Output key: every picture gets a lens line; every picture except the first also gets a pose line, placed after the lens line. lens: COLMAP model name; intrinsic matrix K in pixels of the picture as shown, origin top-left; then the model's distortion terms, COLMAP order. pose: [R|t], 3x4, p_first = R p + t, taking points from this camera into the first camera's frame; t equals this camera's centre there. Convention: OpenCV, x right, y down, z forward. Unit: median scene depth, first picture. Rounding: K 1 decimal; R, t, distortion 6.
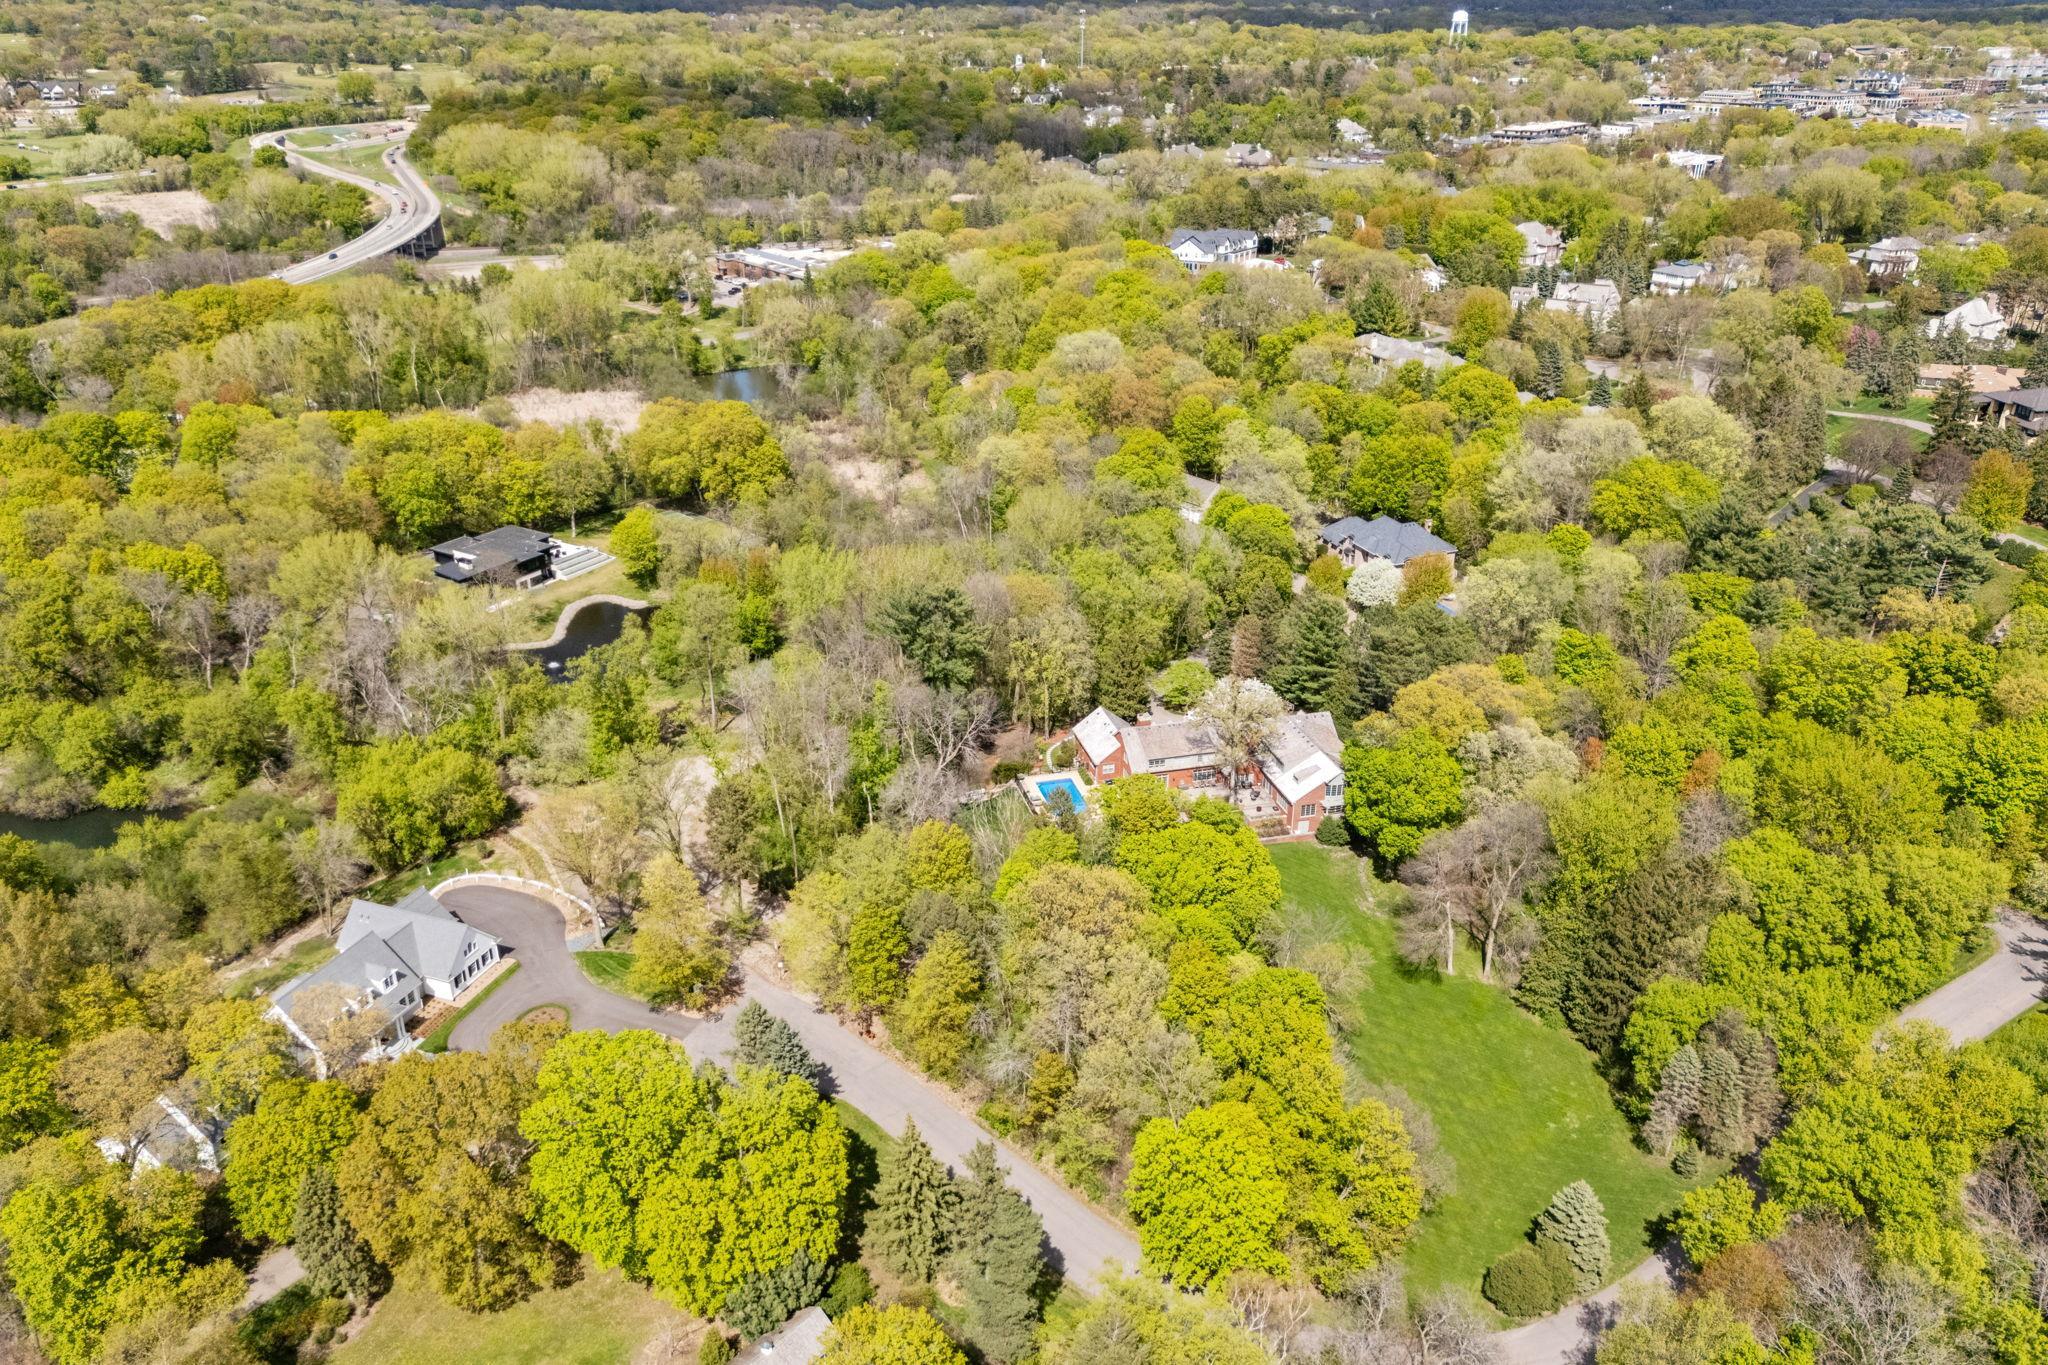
lens RADIAL K [[1593.7, 0, 1024.0], [0, 1593.7, 682.5], [0, 0, 1]] dist [0.076685, -0.063368]
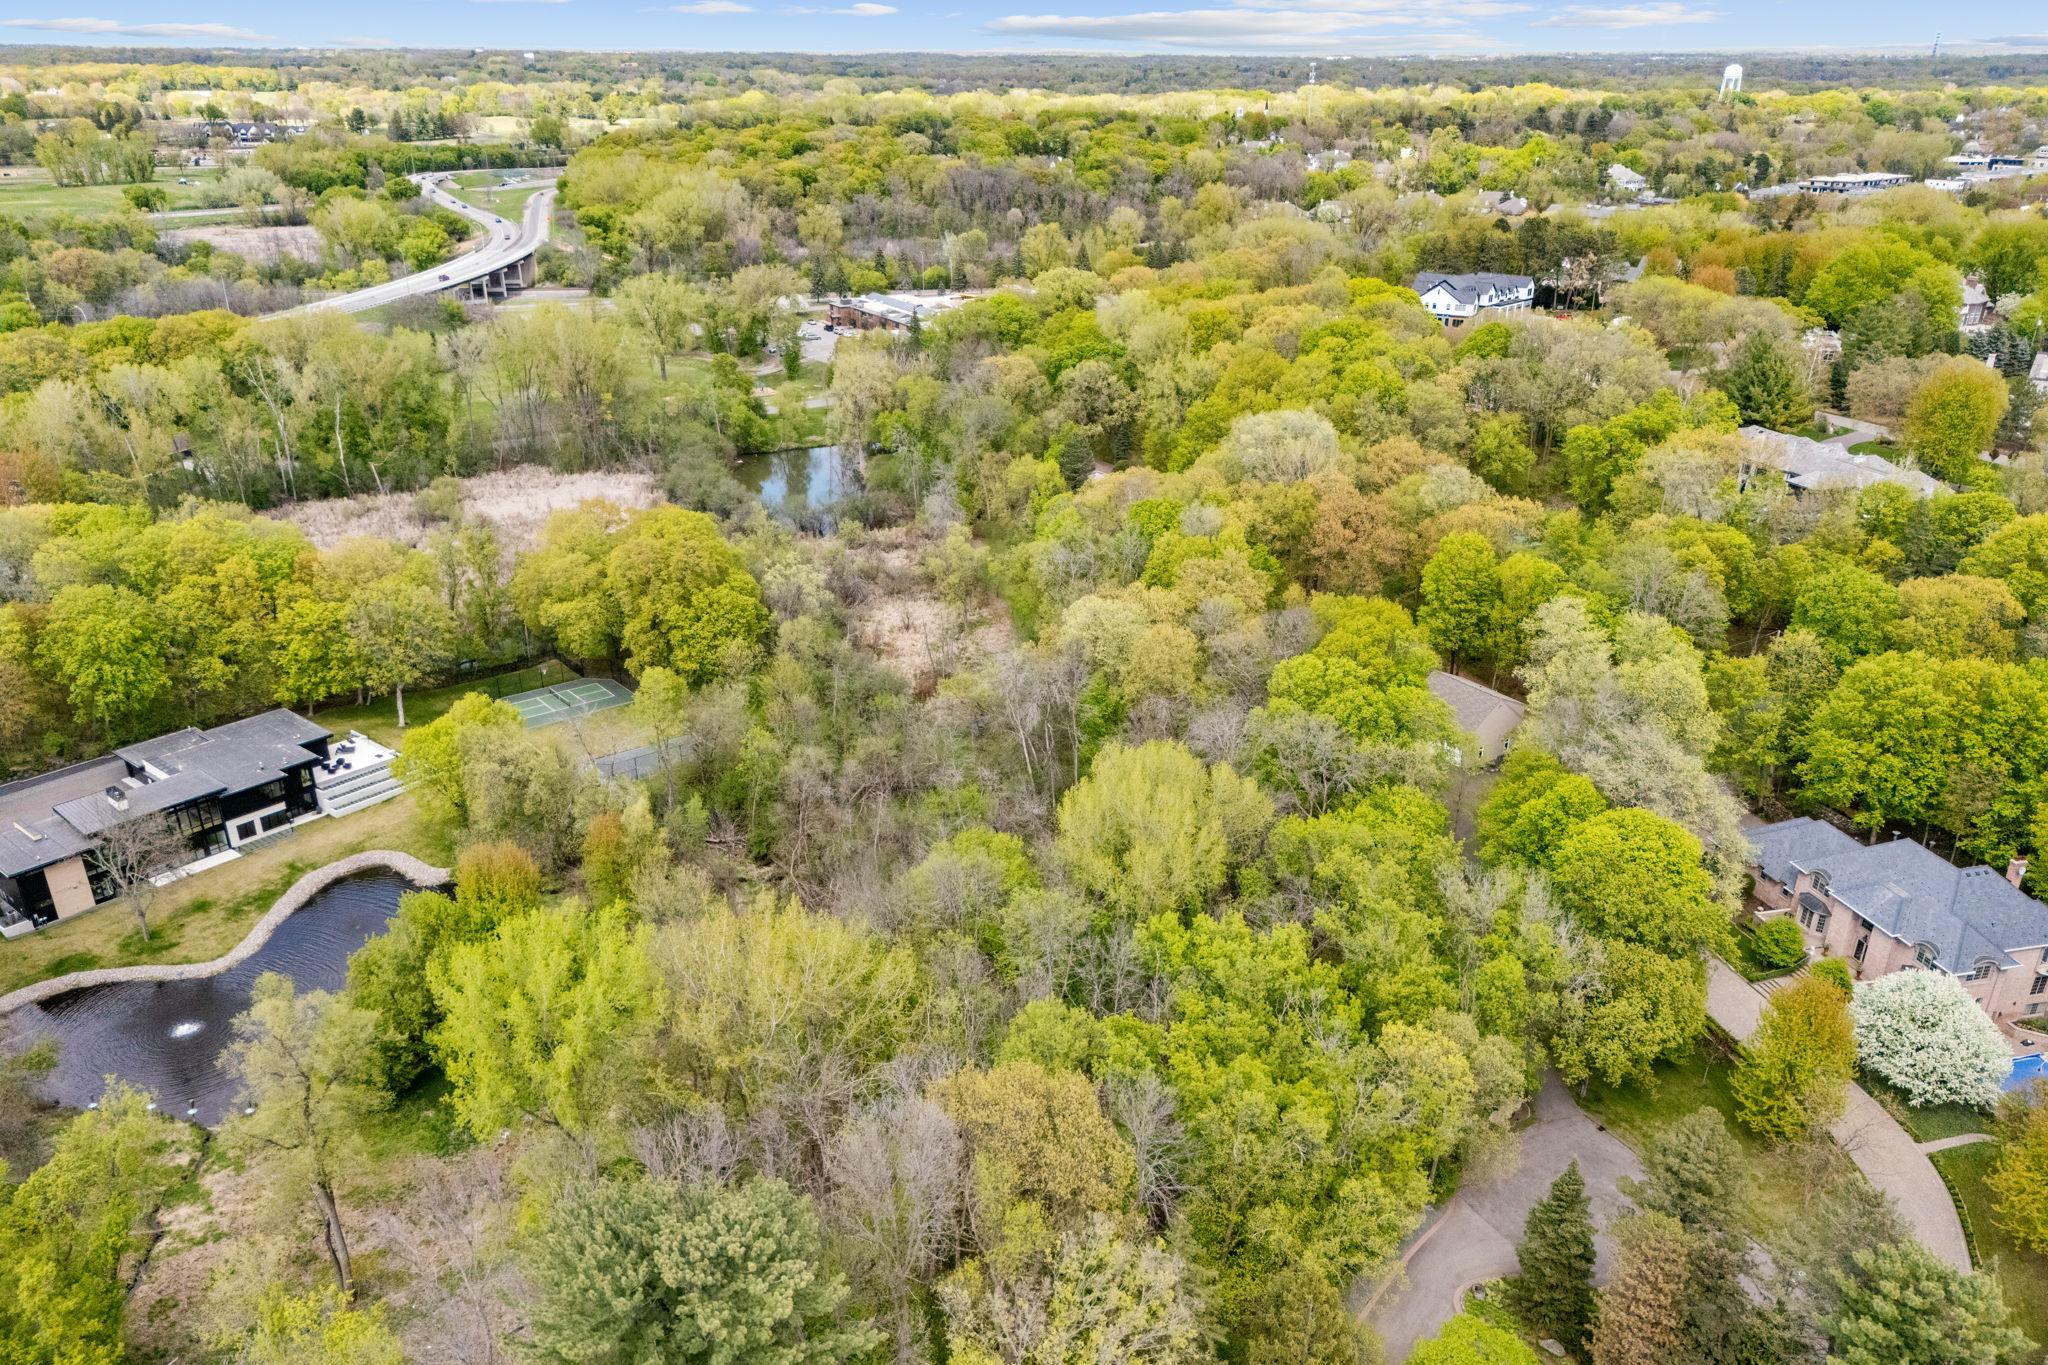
lens RADIAL K [[1498.4, 0, 1023.5], [0, 1498.4, 746.3], [0, 0, 1]] dist [0.067526, -0.051994]
pose [[0.990119, 0.058581, -0.127409, 0.020118], [-0.057180, 0.998257, 0.014632, -0.081586], [0.128044, -0.007202, 0.991742, 0.358427]]
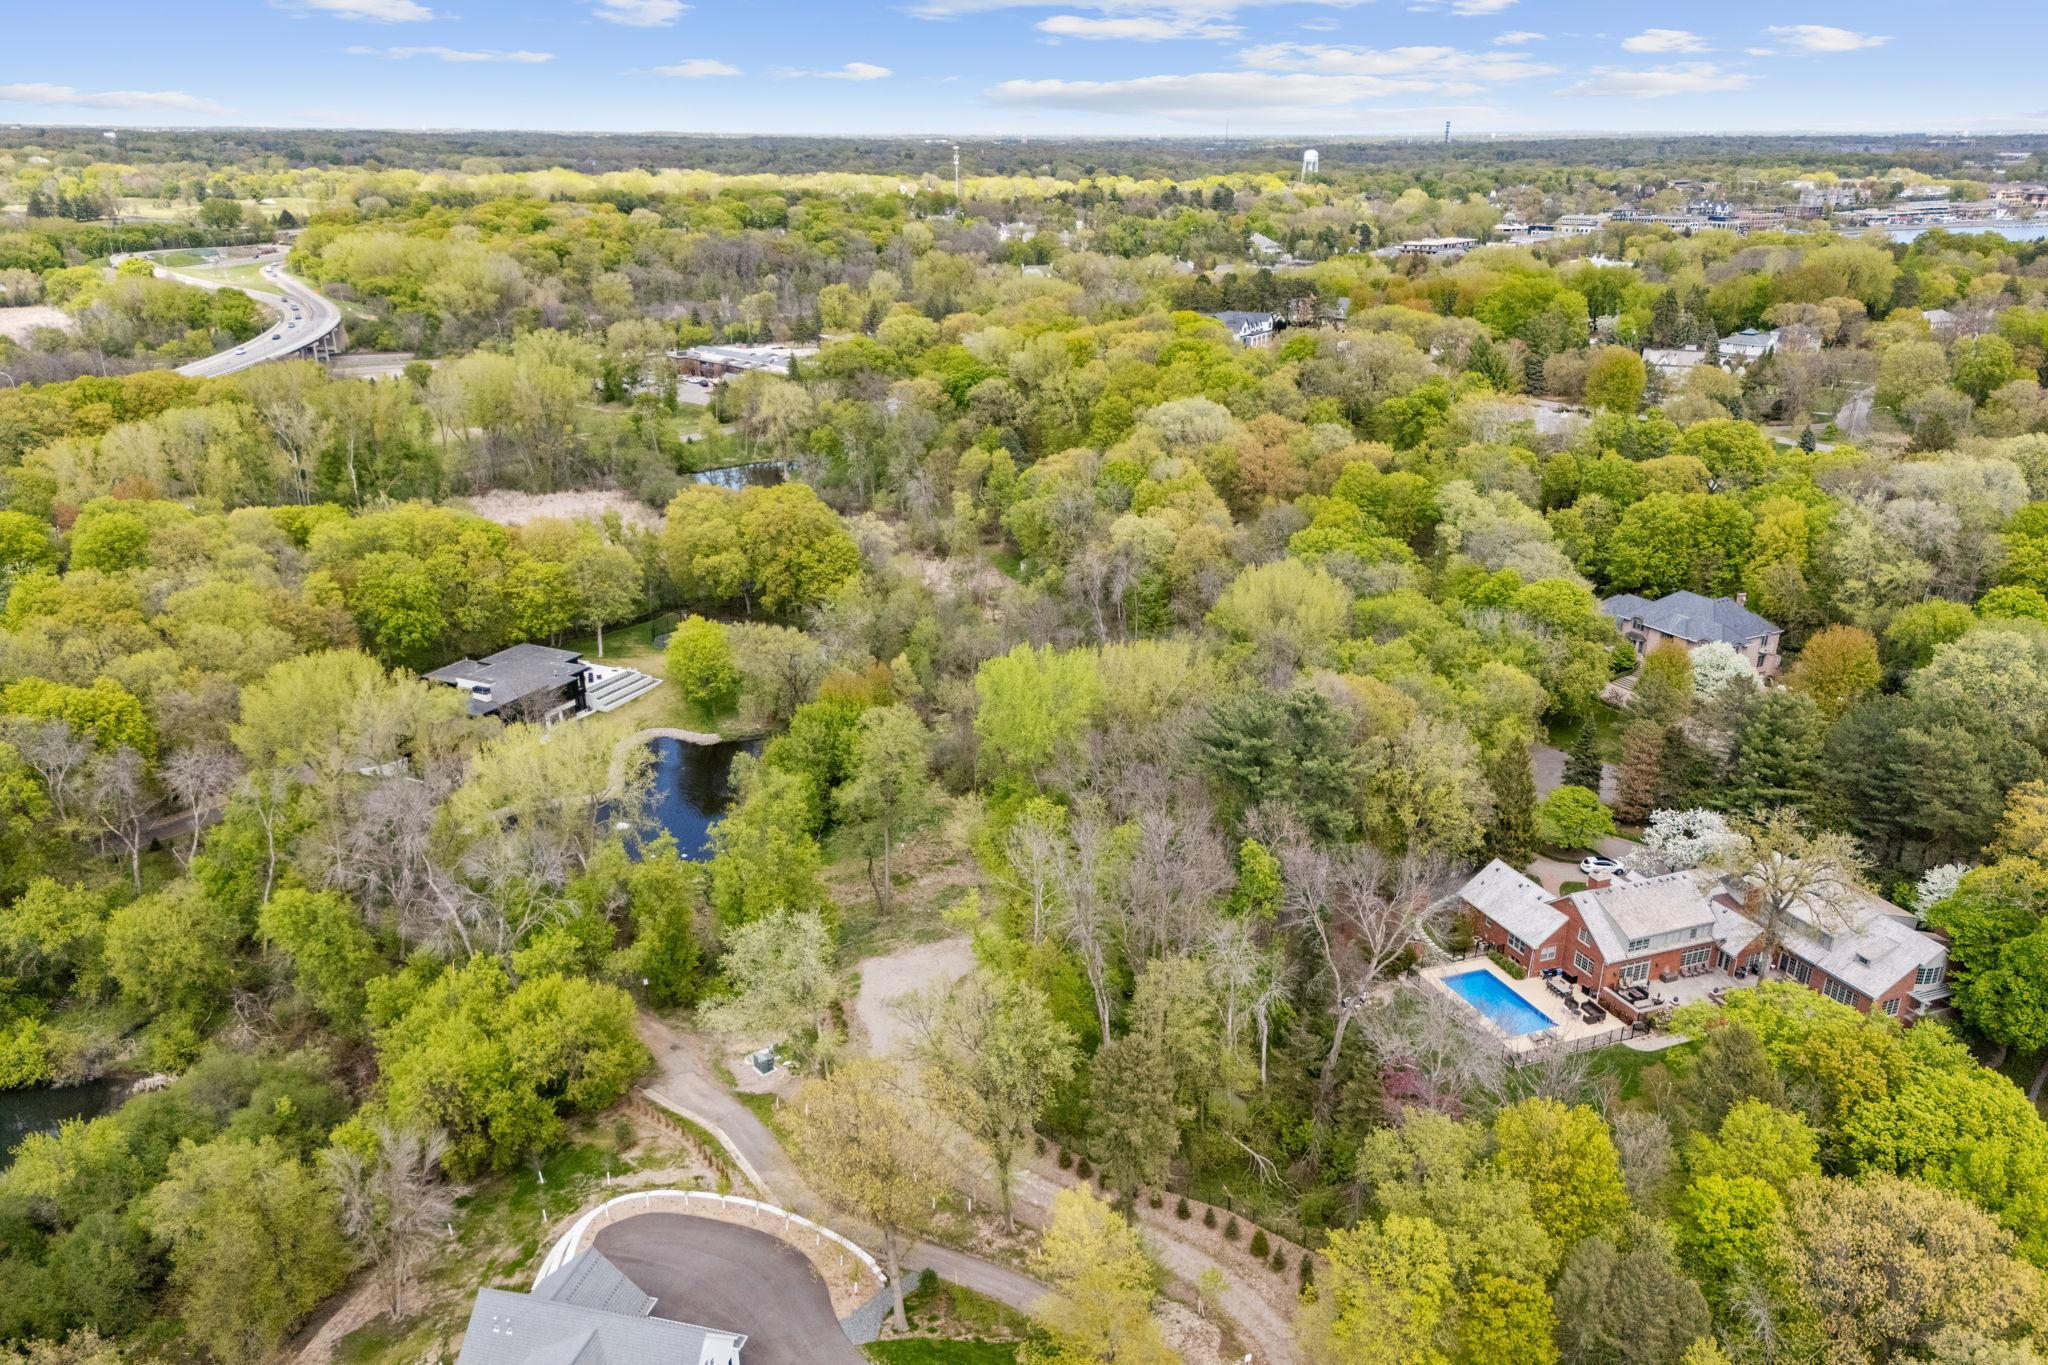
lens RADIAL K [[1498.4, 0, 1023.5], [0, 1498.4, 746.3], [0, 0, 1]] dist [0.067526, -0.051994]
pose [[0.994342, -0.039334, 0.098673, -0.116371], [0.042669, 0.998579, -0.031927, -0.011531], [-0.097277, 0.035957, 0.994608, 0.193578]]
